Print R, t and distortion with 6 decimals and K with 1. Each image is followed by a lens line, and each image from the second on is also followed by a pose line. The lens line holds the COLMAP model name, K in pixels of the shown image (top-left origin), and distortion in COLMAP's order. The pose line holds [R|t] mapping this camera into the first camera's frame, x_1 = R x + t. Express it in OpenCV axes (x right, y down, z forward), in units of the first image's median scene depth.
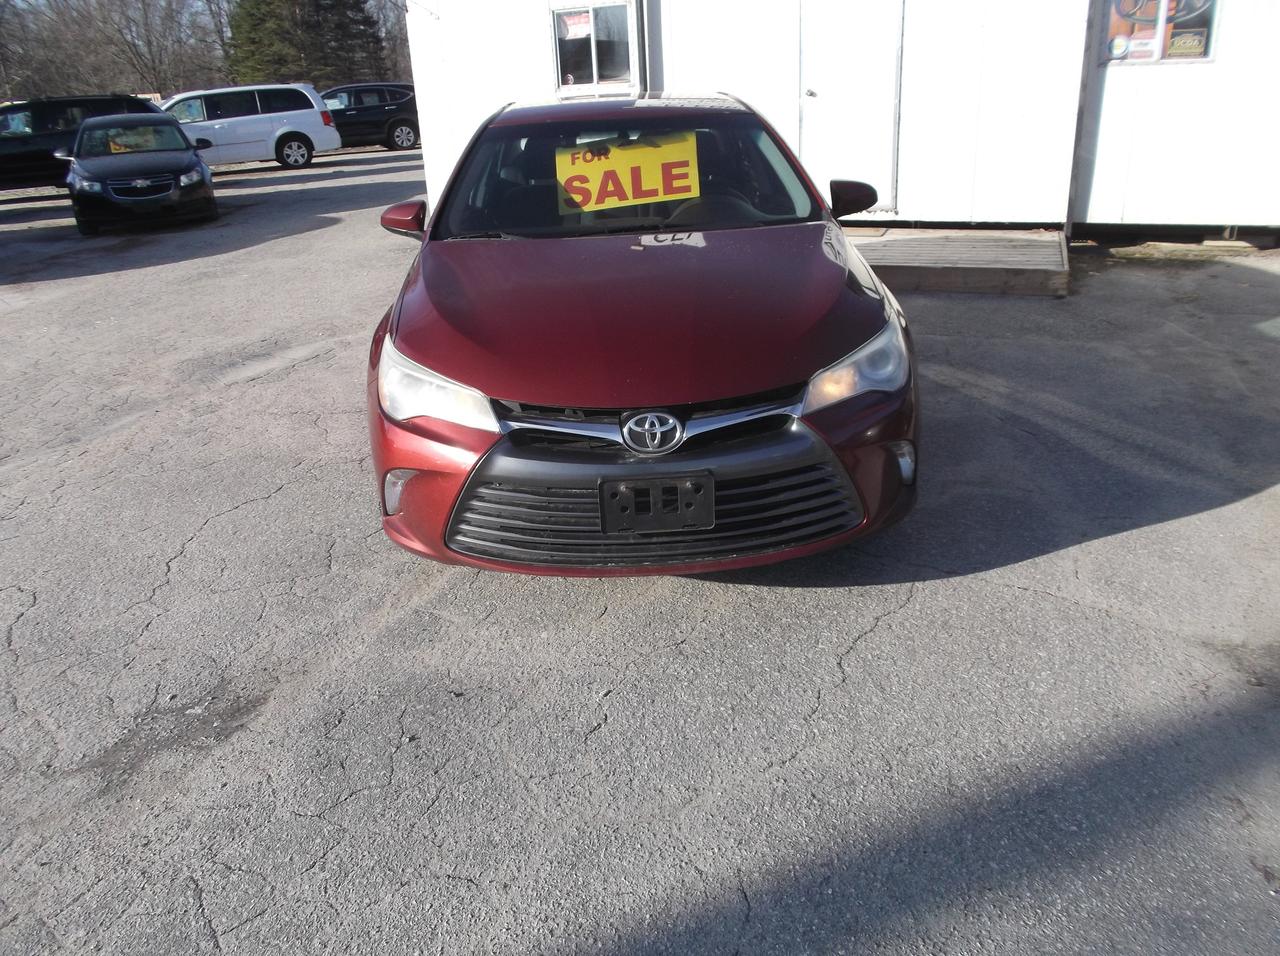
lens RADIAL K [[1012.4, 0, 641.2], [0, 1012.4, 462.8], [0, 0, 1]] dist [-0.005208, 0.001475]
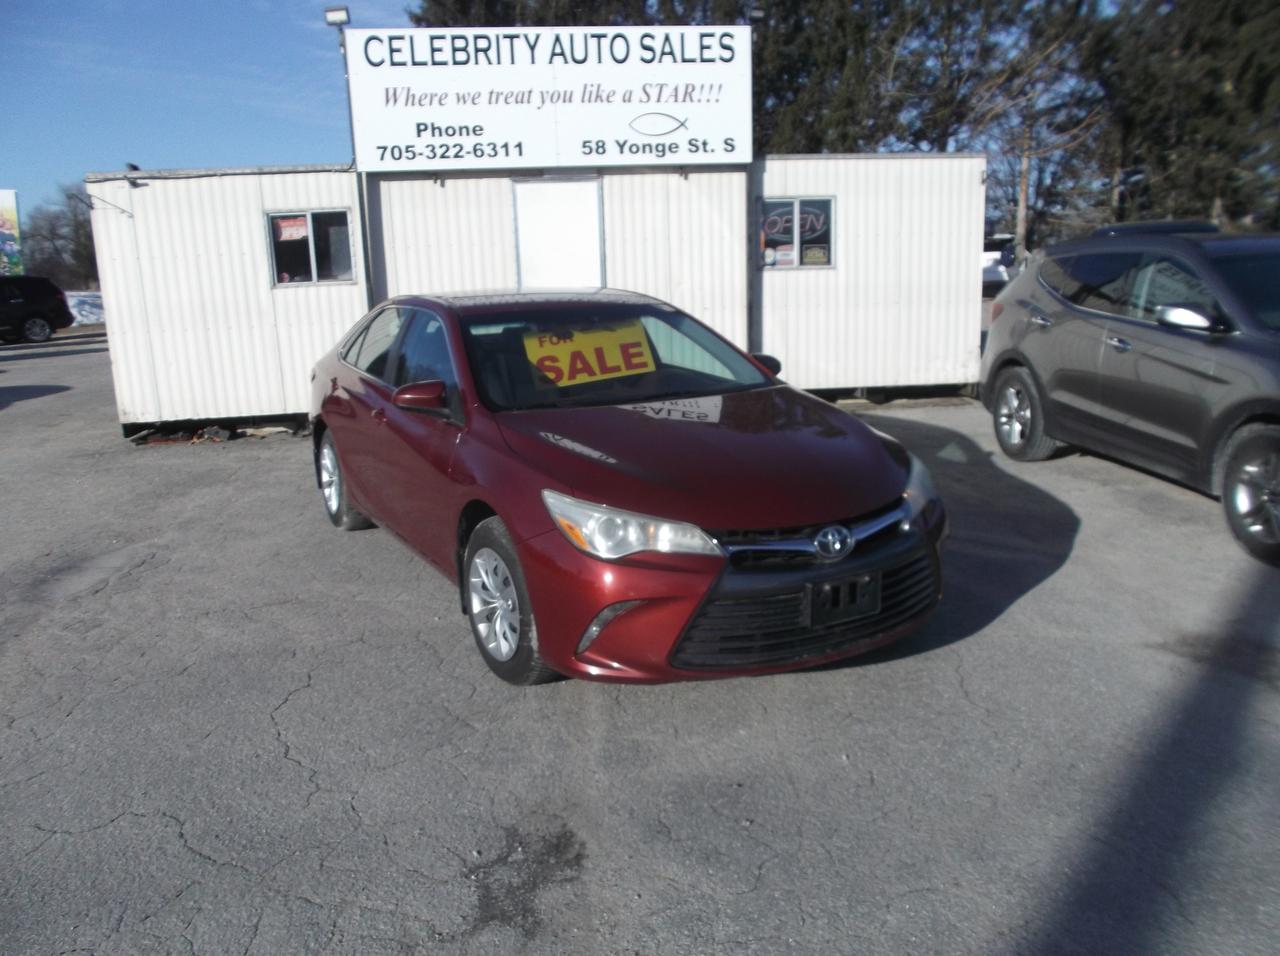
lens RADIAL K [[999.5, 0, 645.6], [0, 999.5, 481.2], [0, 0, 1]] dist [-0.024567, 0.009757]
pose [[0.895530, -0.079917, 0.437766, -0.472305], [0.150643, 0.980103, -0.129244, 0.014053], [-0.418728, 0.181689, 0.889751, -0.014625]]
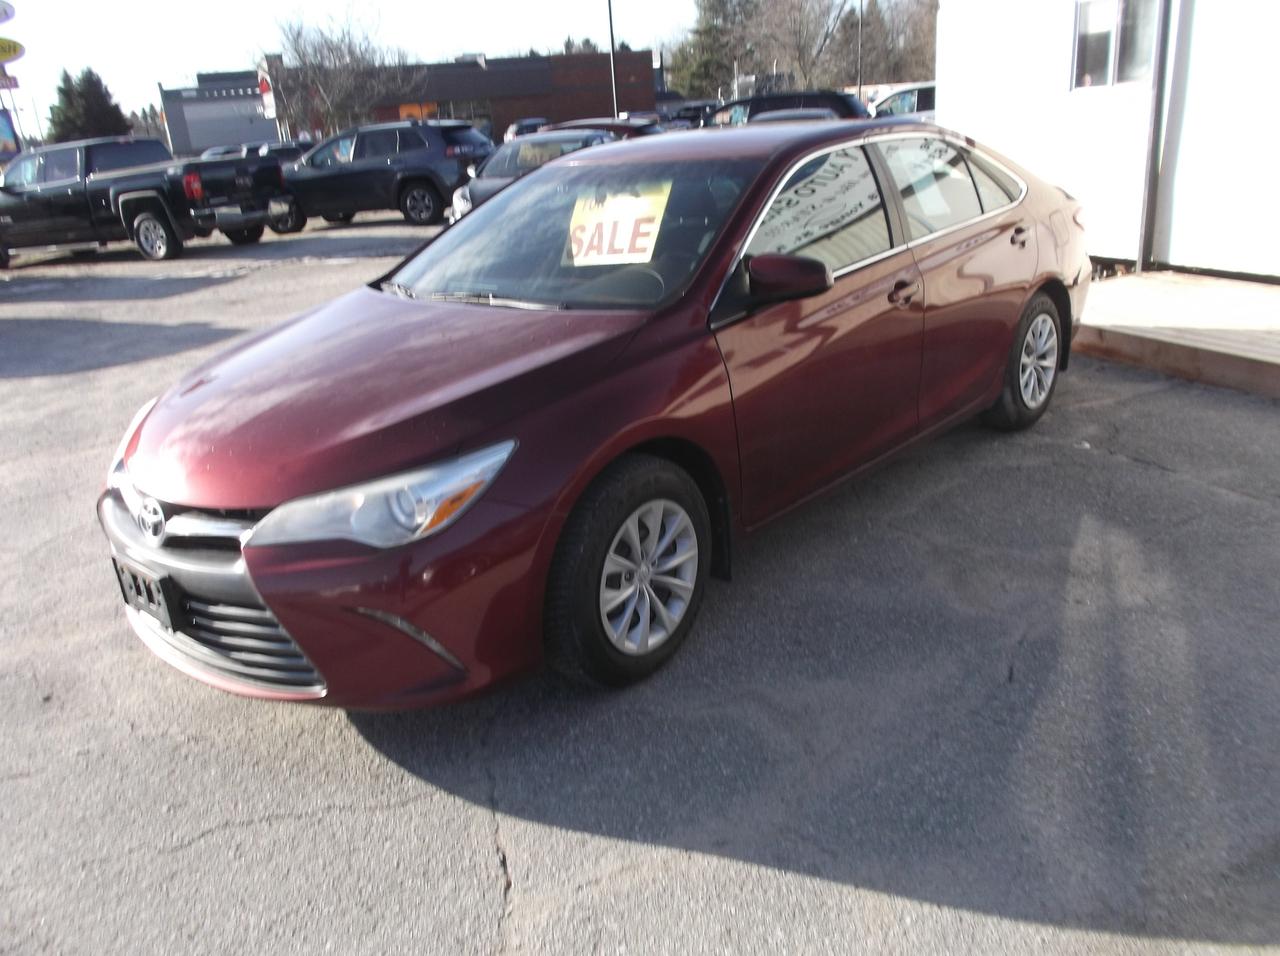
lens RADIAL K [[999.5, 0, 645.6], [0, 999.5, 481.2], [0, 0, 1]] dist [-0.024567, 0.009757]
pose [[0.714080, 0.236206, -0.659011, 0.633362], [-0.211094, 0.970194, 0.119009, -0.182005], [0.667480, 0.054131, 0.742658, 0.392297]]
